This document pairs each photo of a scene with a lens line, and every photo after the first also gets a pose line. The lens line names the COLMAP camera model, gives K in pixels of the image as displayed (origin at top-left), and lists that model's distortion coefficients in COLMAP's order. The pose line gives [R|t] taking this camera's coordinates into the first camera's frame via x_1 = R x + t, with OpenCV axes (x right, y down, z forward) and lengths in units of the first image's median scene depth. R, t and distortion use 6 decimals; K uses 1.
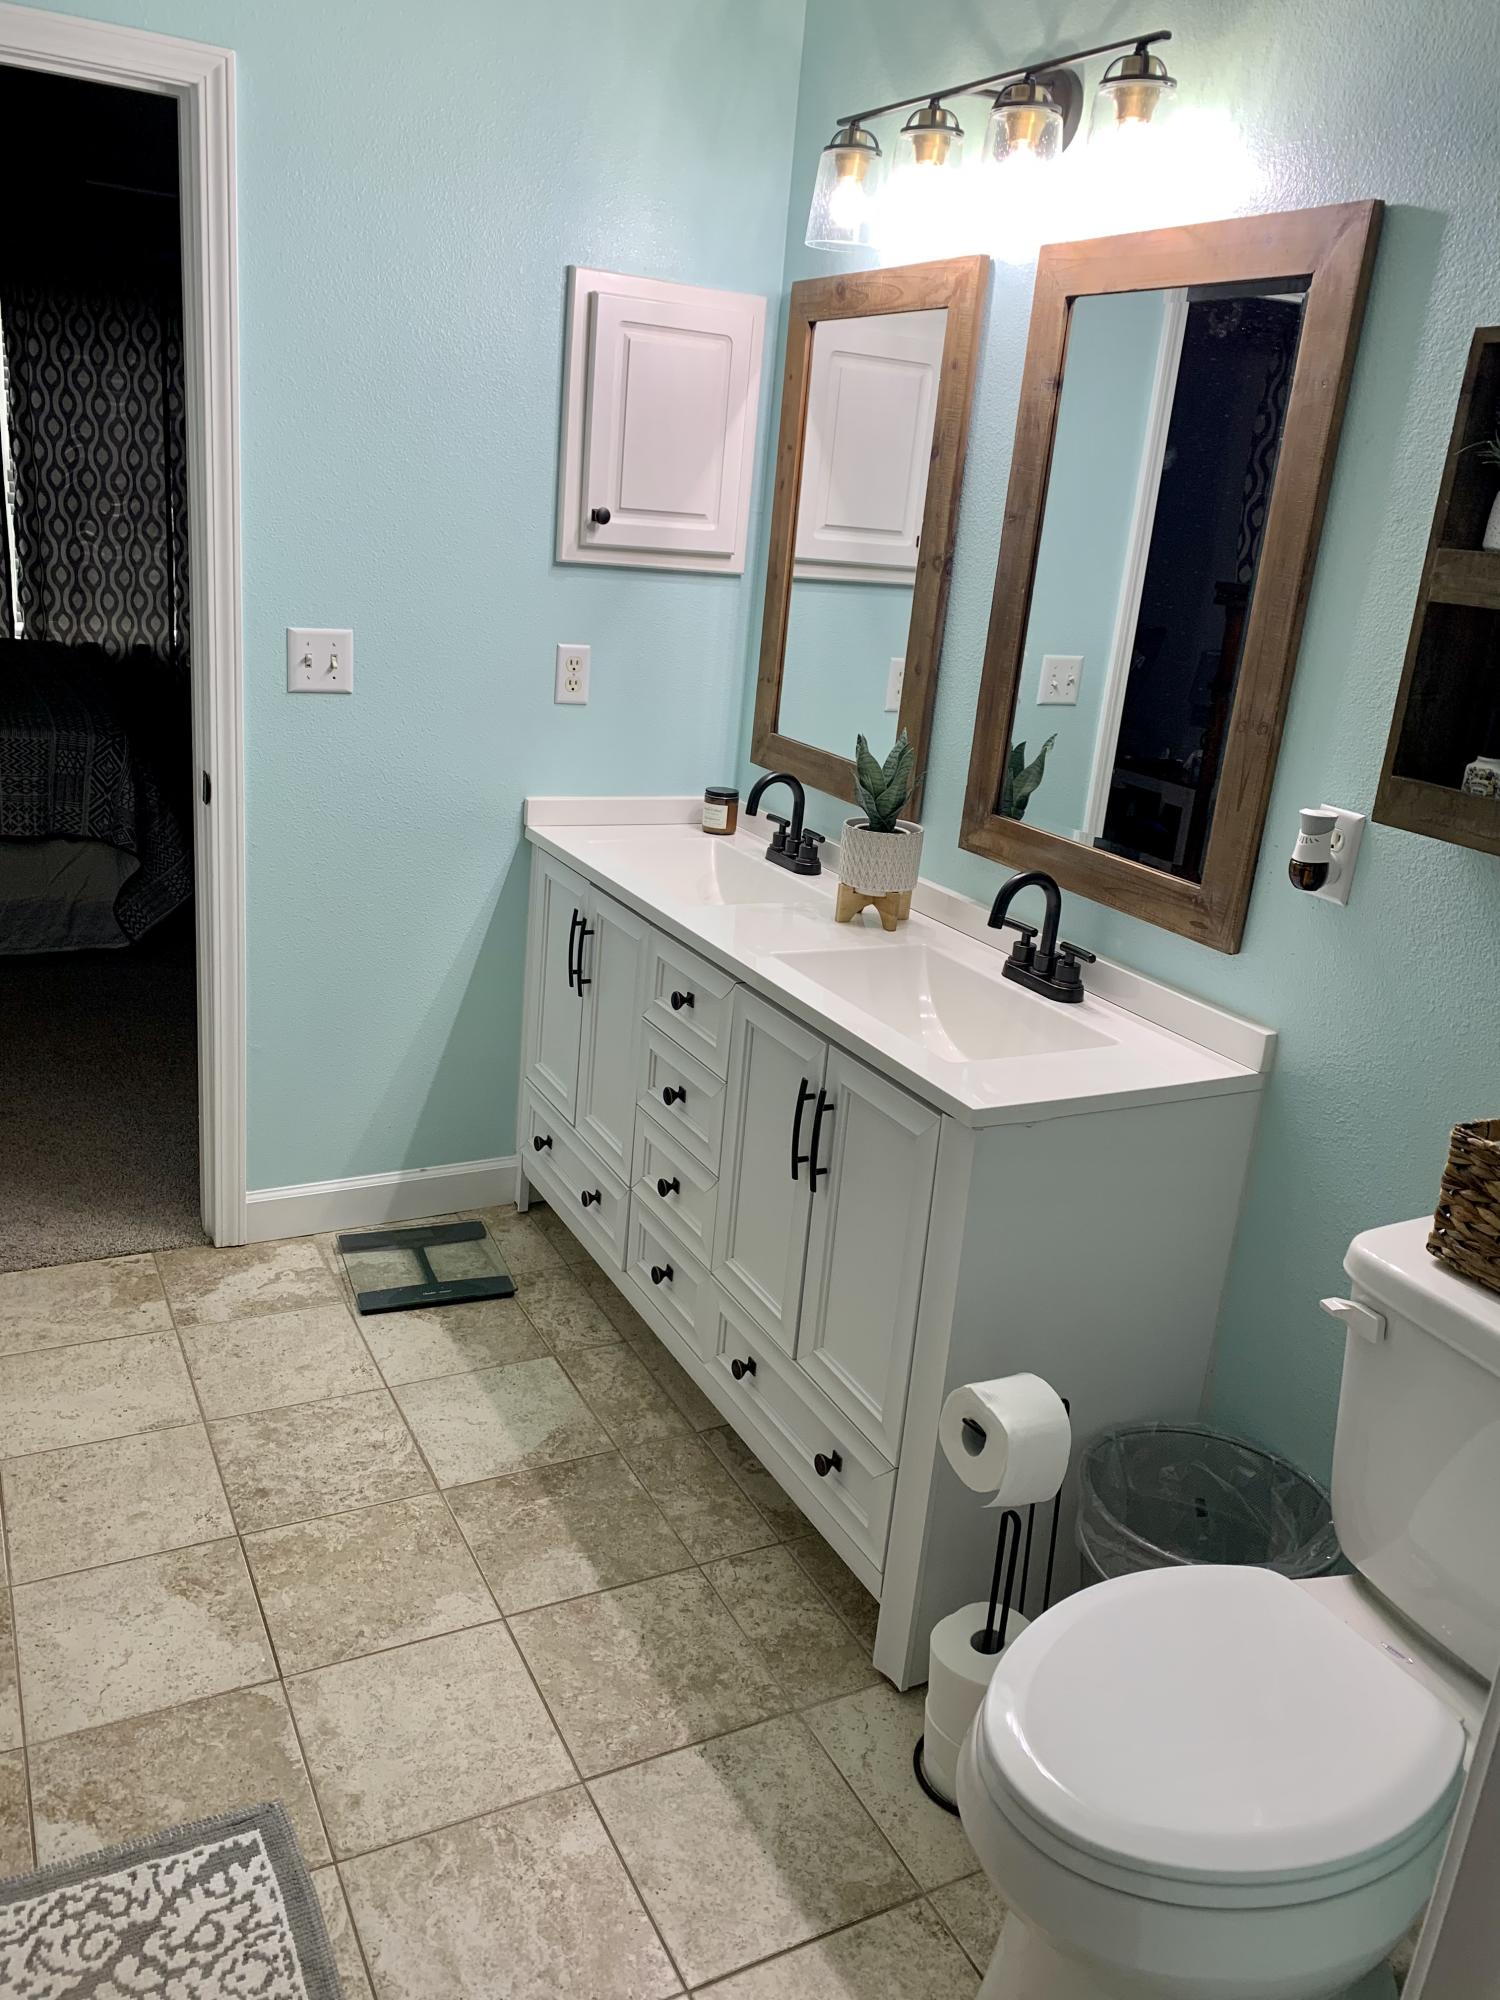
lens RADIAL K [[1522.2, 0, 739.8], [0, 1522.2, 999.9], [0, 0, 1]] dist [0.030050, -0.036791]
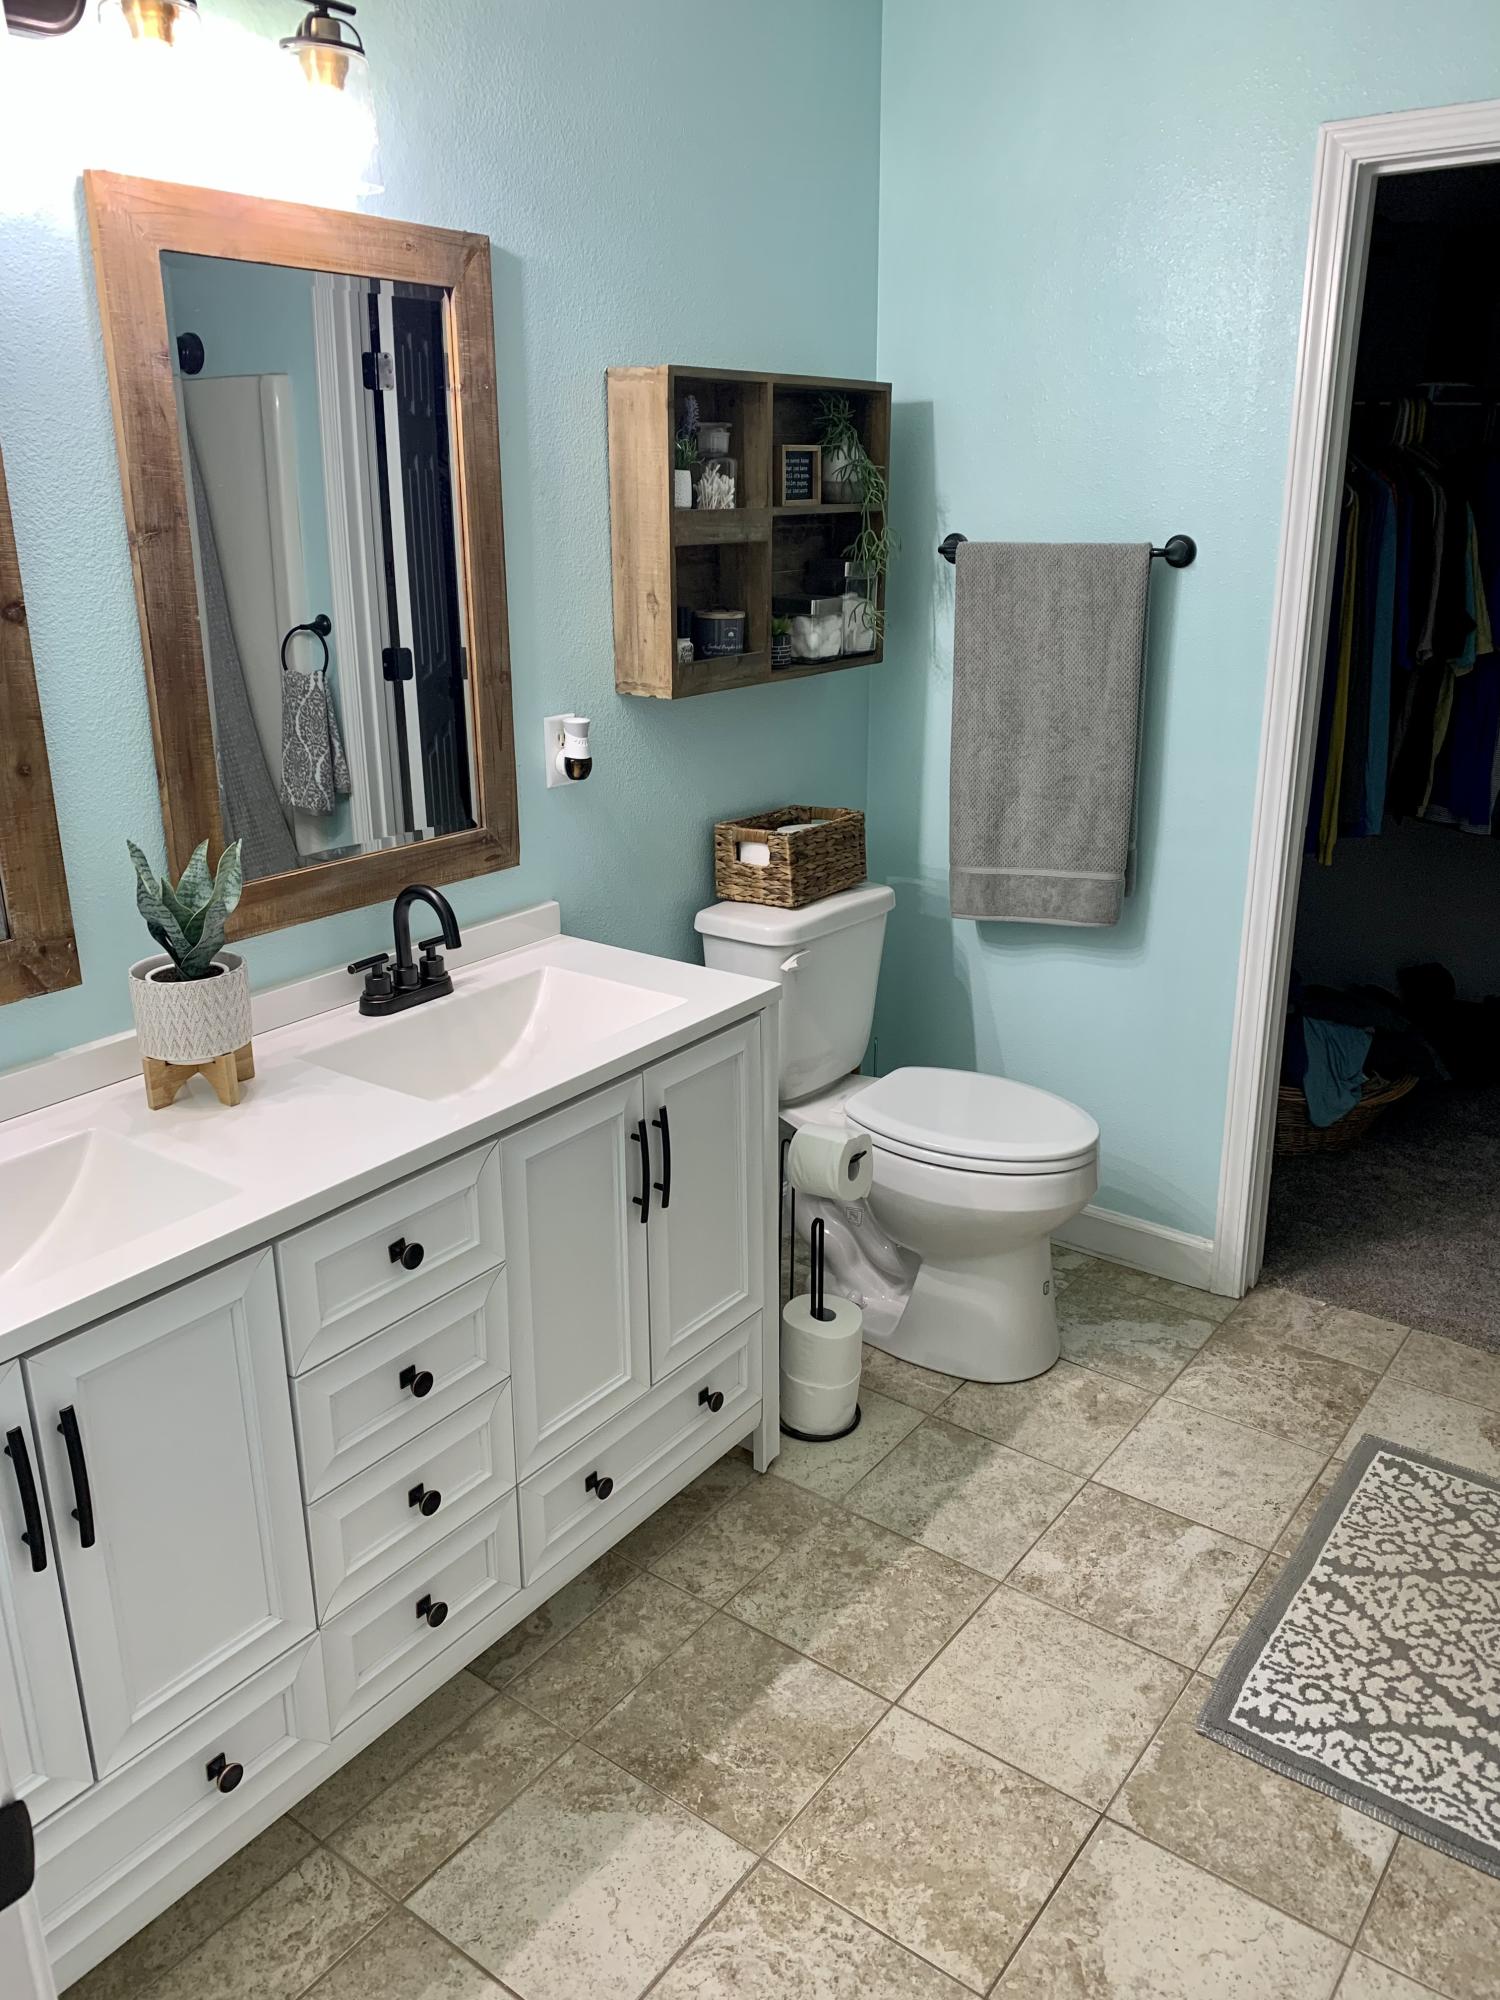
lens RADIAL K [[1522.2, 0, 748.5], [0, 1522.2, 1009.6], [0, 0, 1]] dist [0.030050, -0.036791]
pose [[-0.439388, -0.369602, 0.818738, -0.915353], [0.250761, 0.824735, 0.506884, -0.582071], [-0.862587, 0.428027, -0.269697, 1.415506]]
